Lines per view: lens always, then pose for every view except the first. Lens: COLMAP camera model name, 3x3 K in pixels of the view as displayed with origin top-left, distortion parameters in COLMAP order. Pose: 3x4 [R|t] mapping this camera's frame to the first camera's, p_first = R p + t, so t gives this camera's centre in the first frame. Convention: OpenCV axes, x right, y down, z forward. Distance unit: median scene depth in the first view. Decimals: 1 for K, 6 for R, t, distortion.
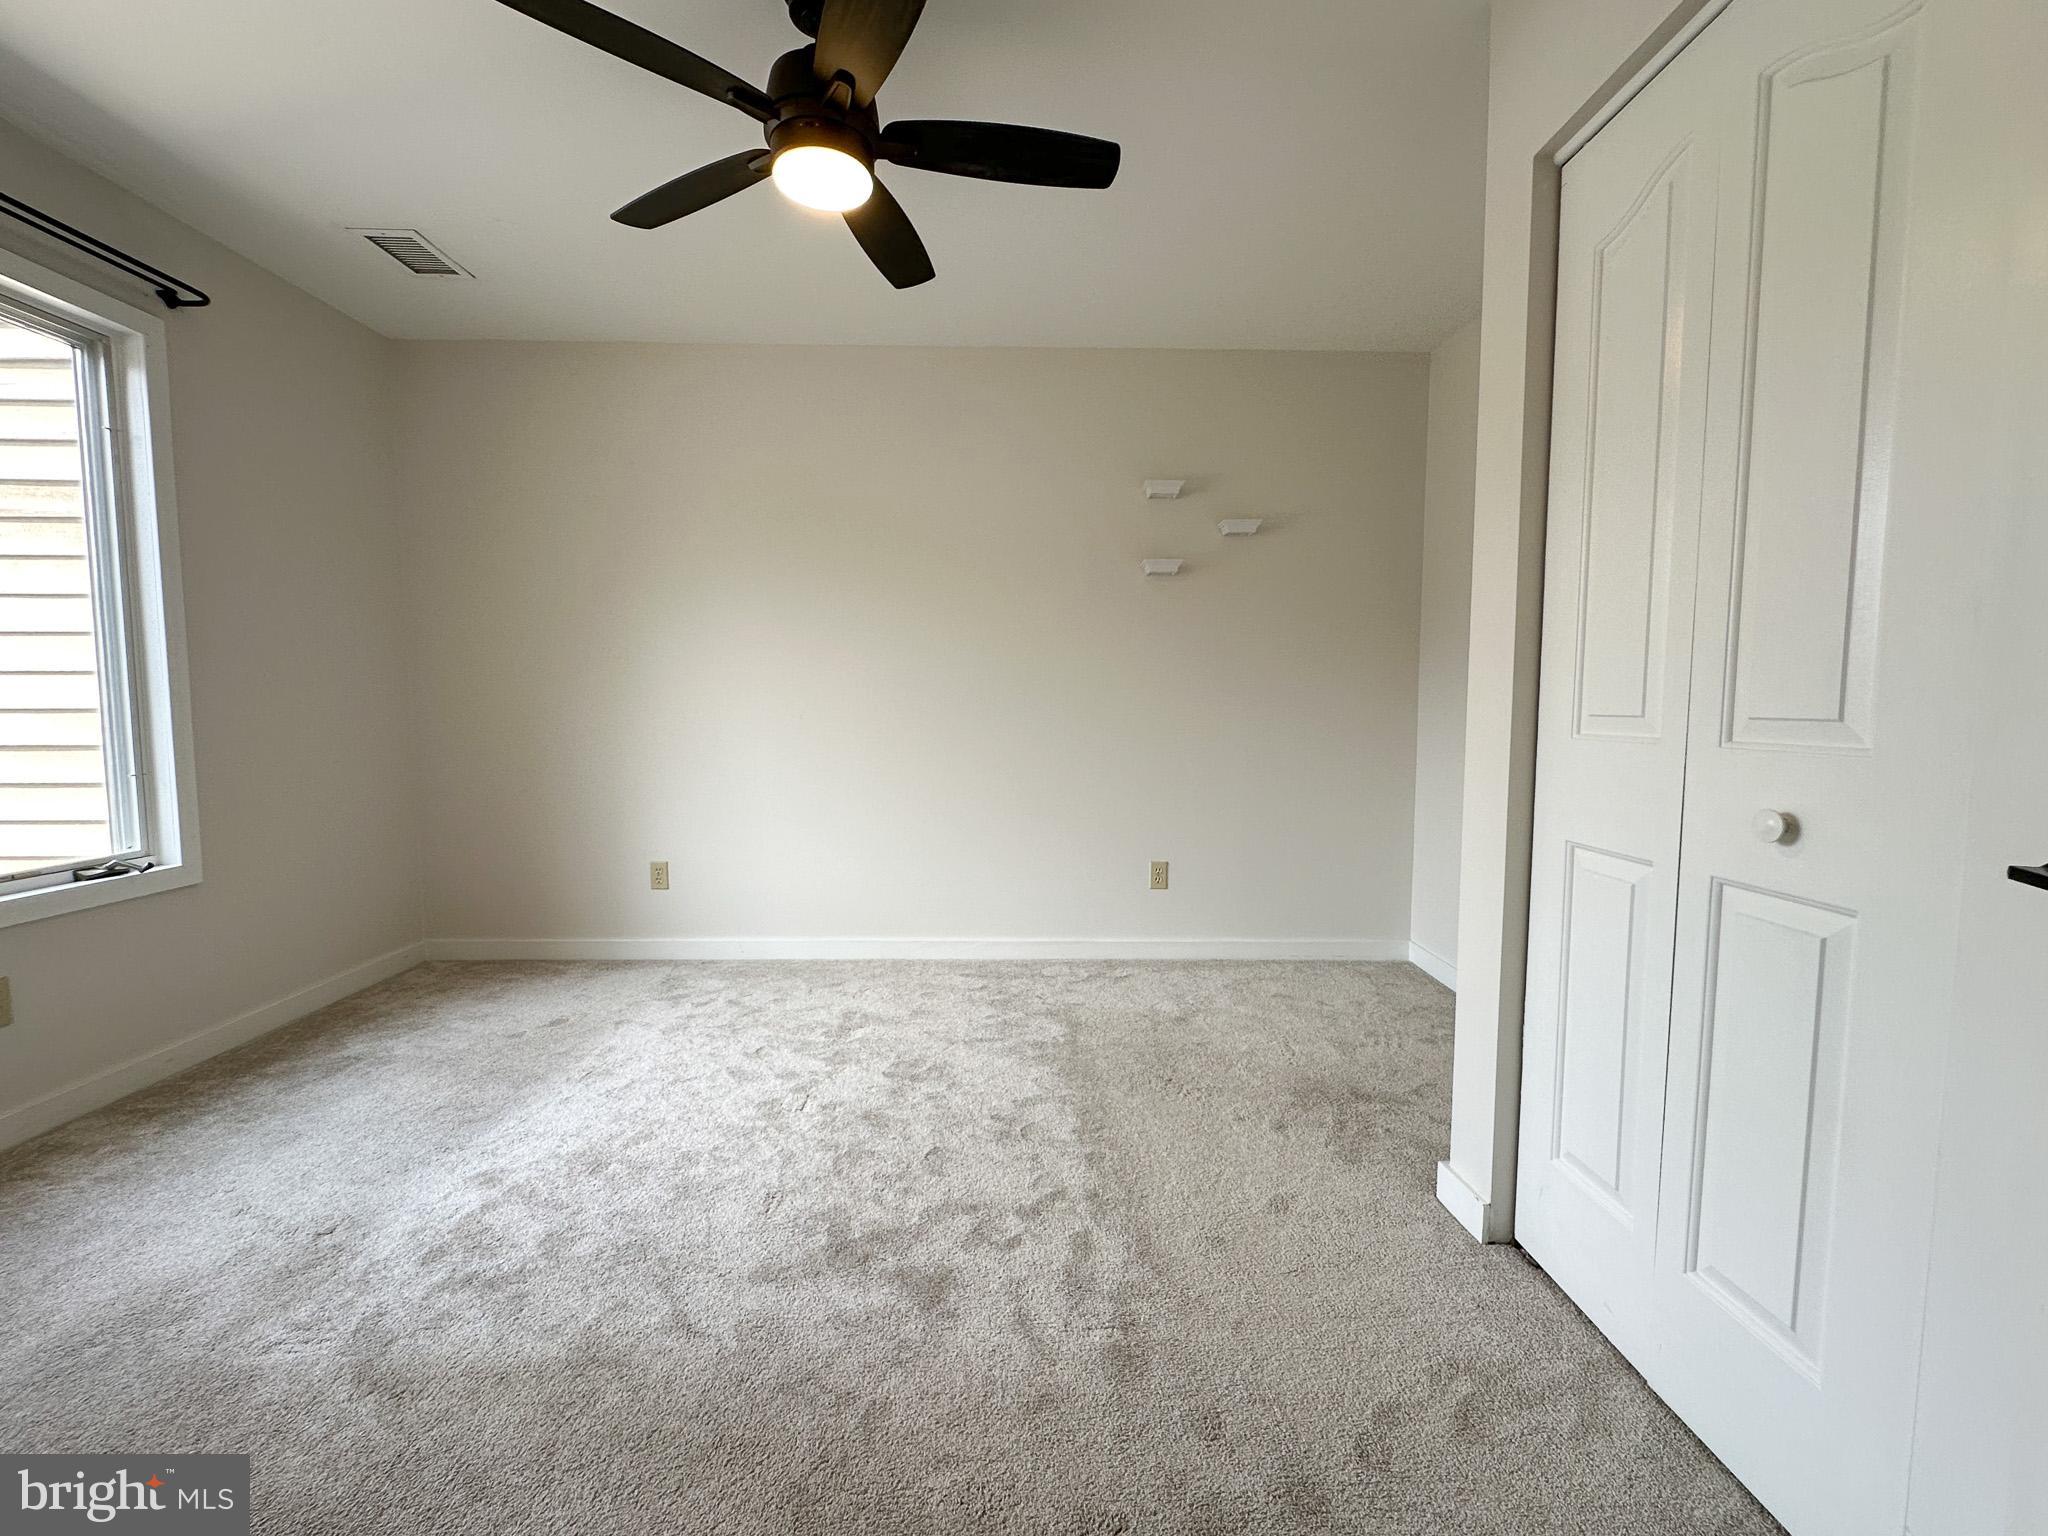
lens RADIAL K [[849.2, 0, 1022.3], [0, 849.2, 770.9], [0, 0, 1]] dist [-0.001159, 0.000243]
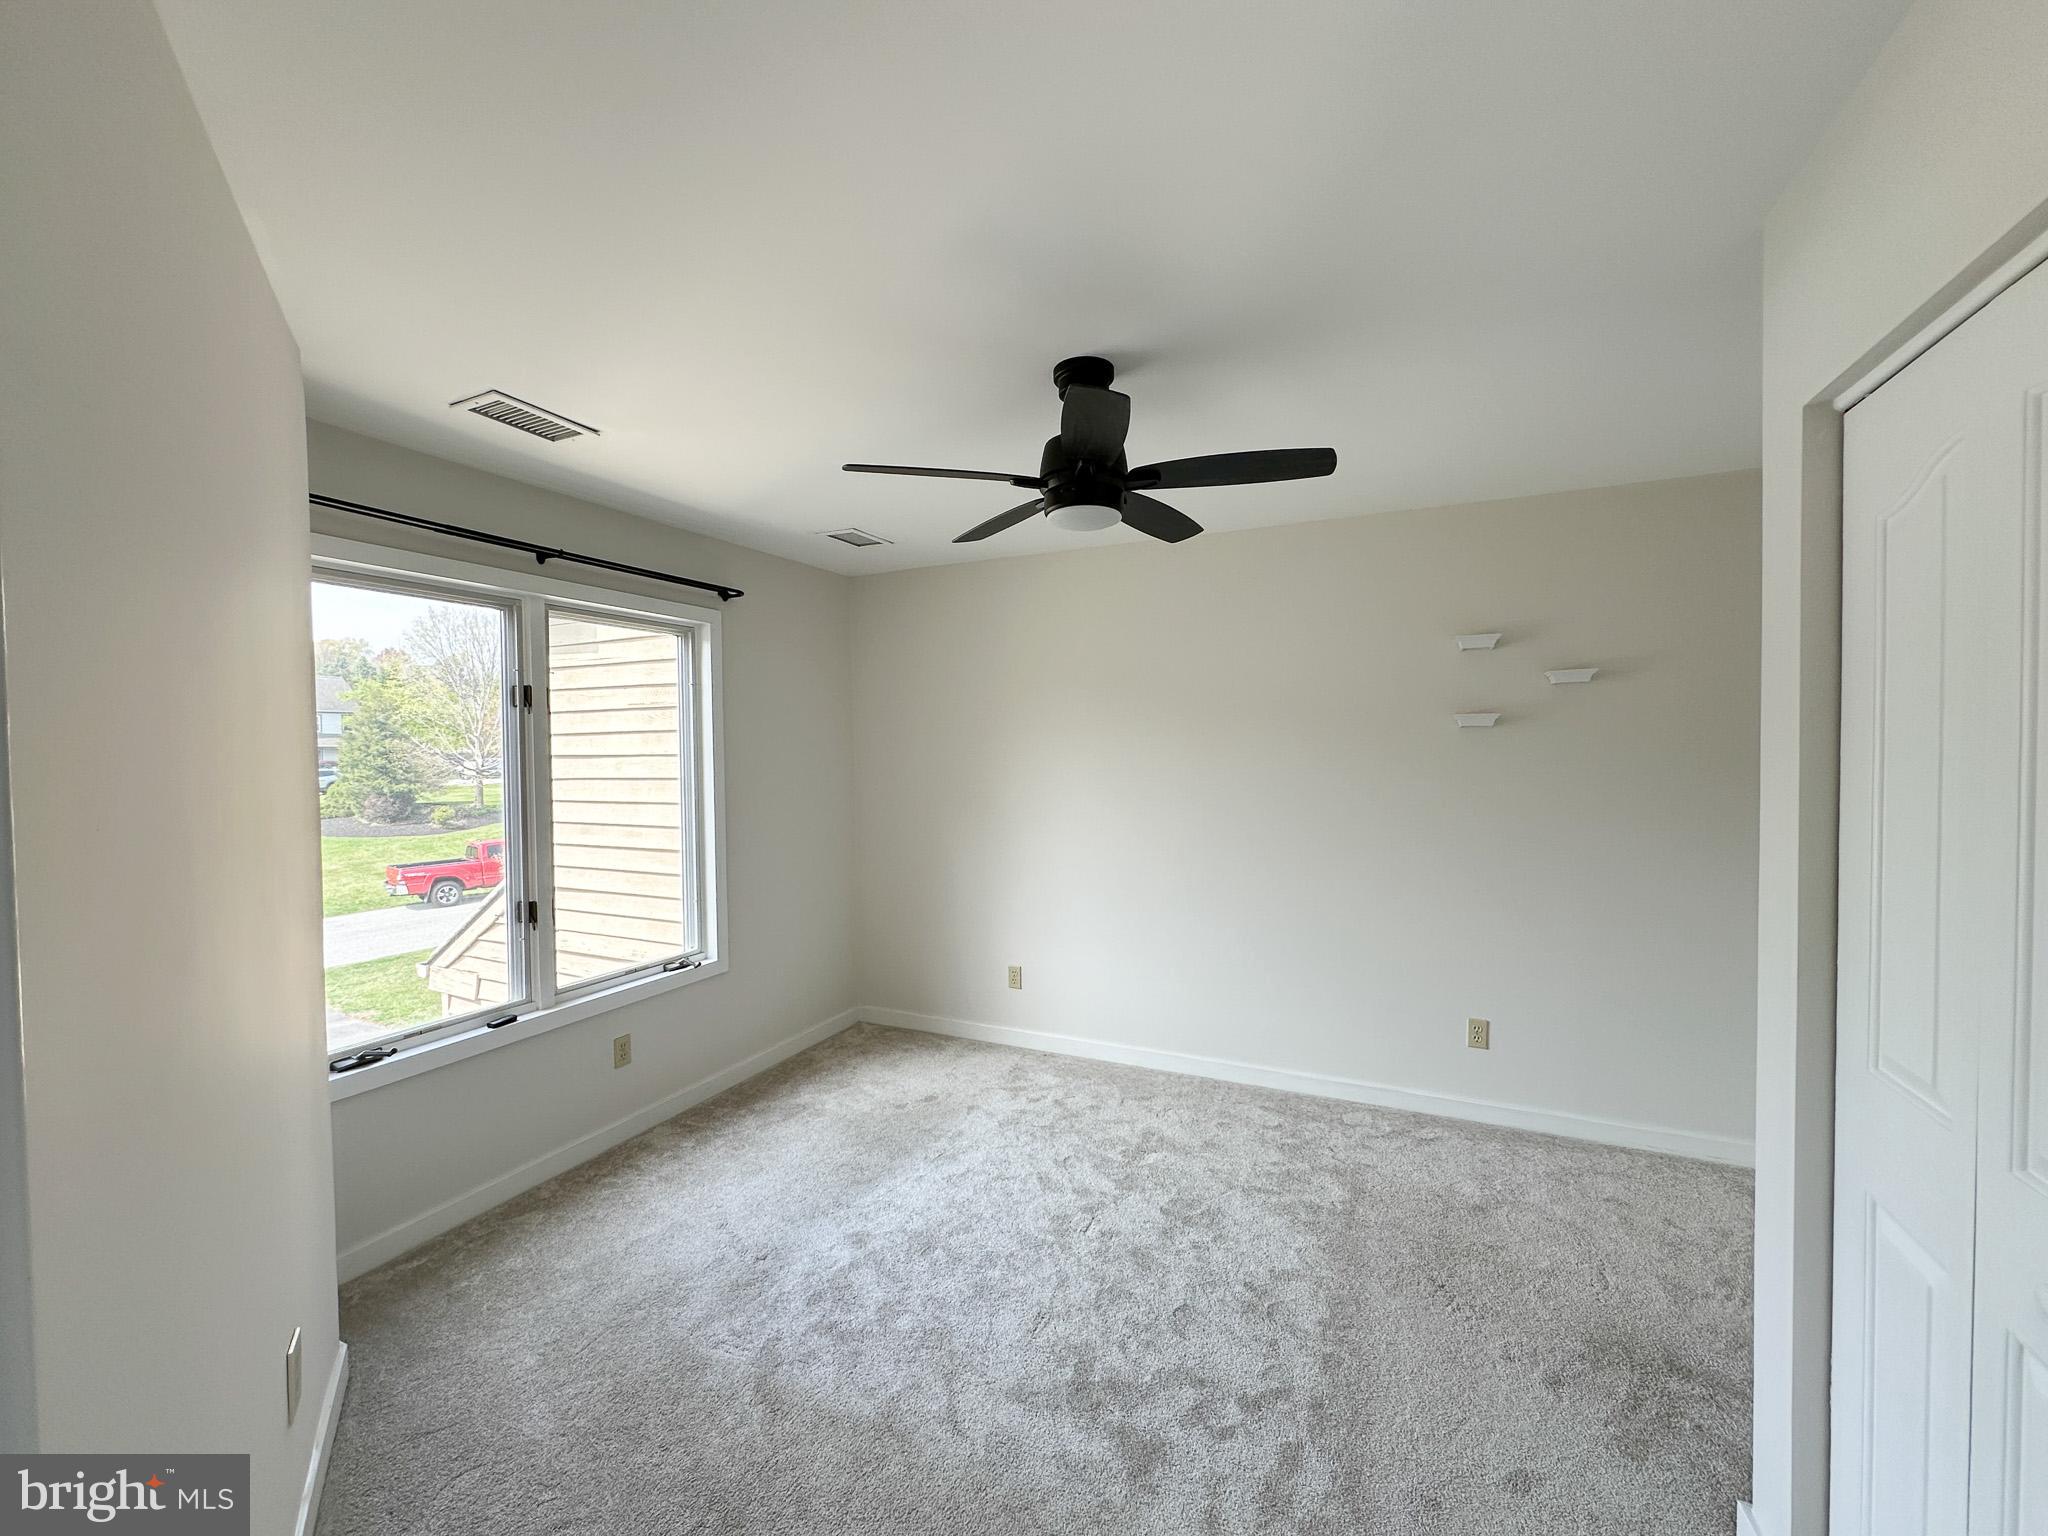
lens RADIAL K [[804.7, 0, 1047.9], [0, 804.7, 767.8], [0, 0, 1]] dist [-0.002227, 0.000158]
pose [[0.902263, 0.004389, -0.431163, 0.174882], [-0.022777, 0.999037, -0.037493, -0.205204], [0.430583, 0.043649, 0.901495, -0.063627]]
